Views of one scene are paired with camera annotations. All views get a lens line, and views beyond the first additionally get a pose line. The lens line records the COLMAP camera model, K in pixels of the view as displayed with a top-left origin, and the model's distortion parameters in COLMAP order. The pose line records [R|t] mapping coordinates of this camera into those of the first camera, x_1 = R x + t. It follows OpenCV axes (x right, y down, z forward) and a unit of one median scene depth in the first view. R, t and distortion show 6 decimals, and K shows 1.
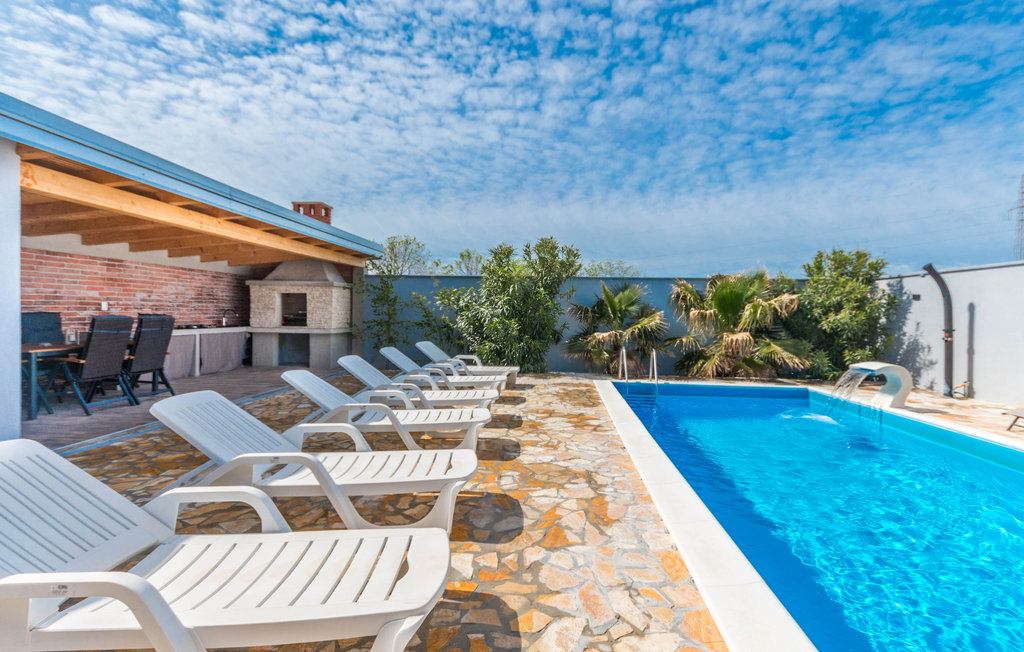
lens RADIAL K [[468.0, 0, 549.7], [0, 468.0, 312.6], [0, 0, 1]] dist [-0.002192, 0.000307]
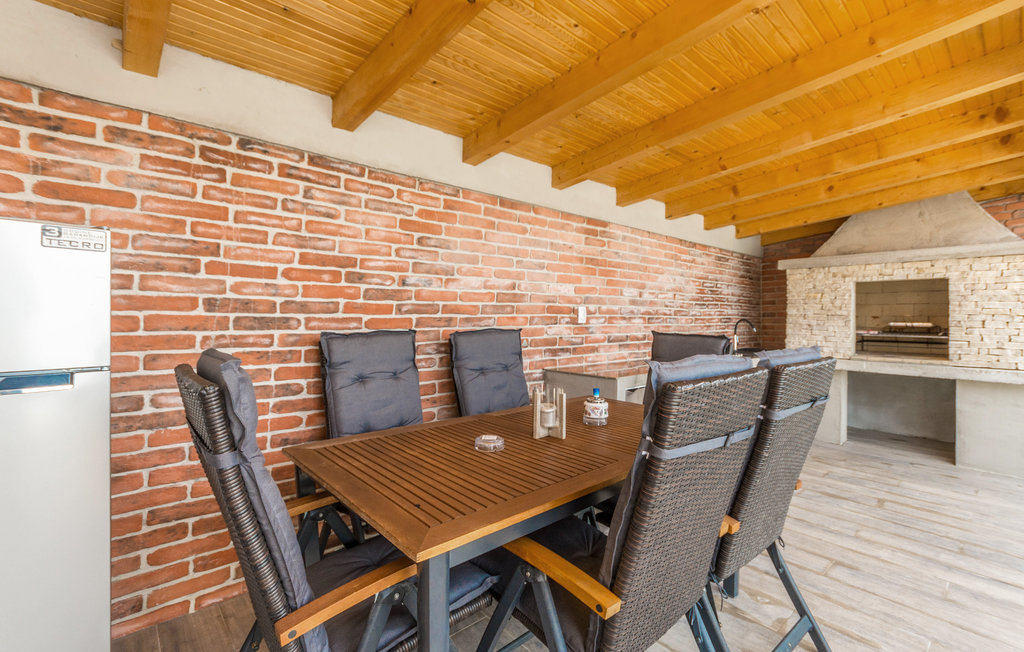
lens RADIAL K [[468.0, 0, 504.7], [0, 468.0, 325.0], [0, 0, 1]] dist [-0.002192, 0.000307]
pose [[0.670316, 0.006302, -0.742049, -0.121675], [0.002419, 0.999940, 0.010678, -0.001637], [0.742072, -0.008953, 0.670261, 0.115332]]
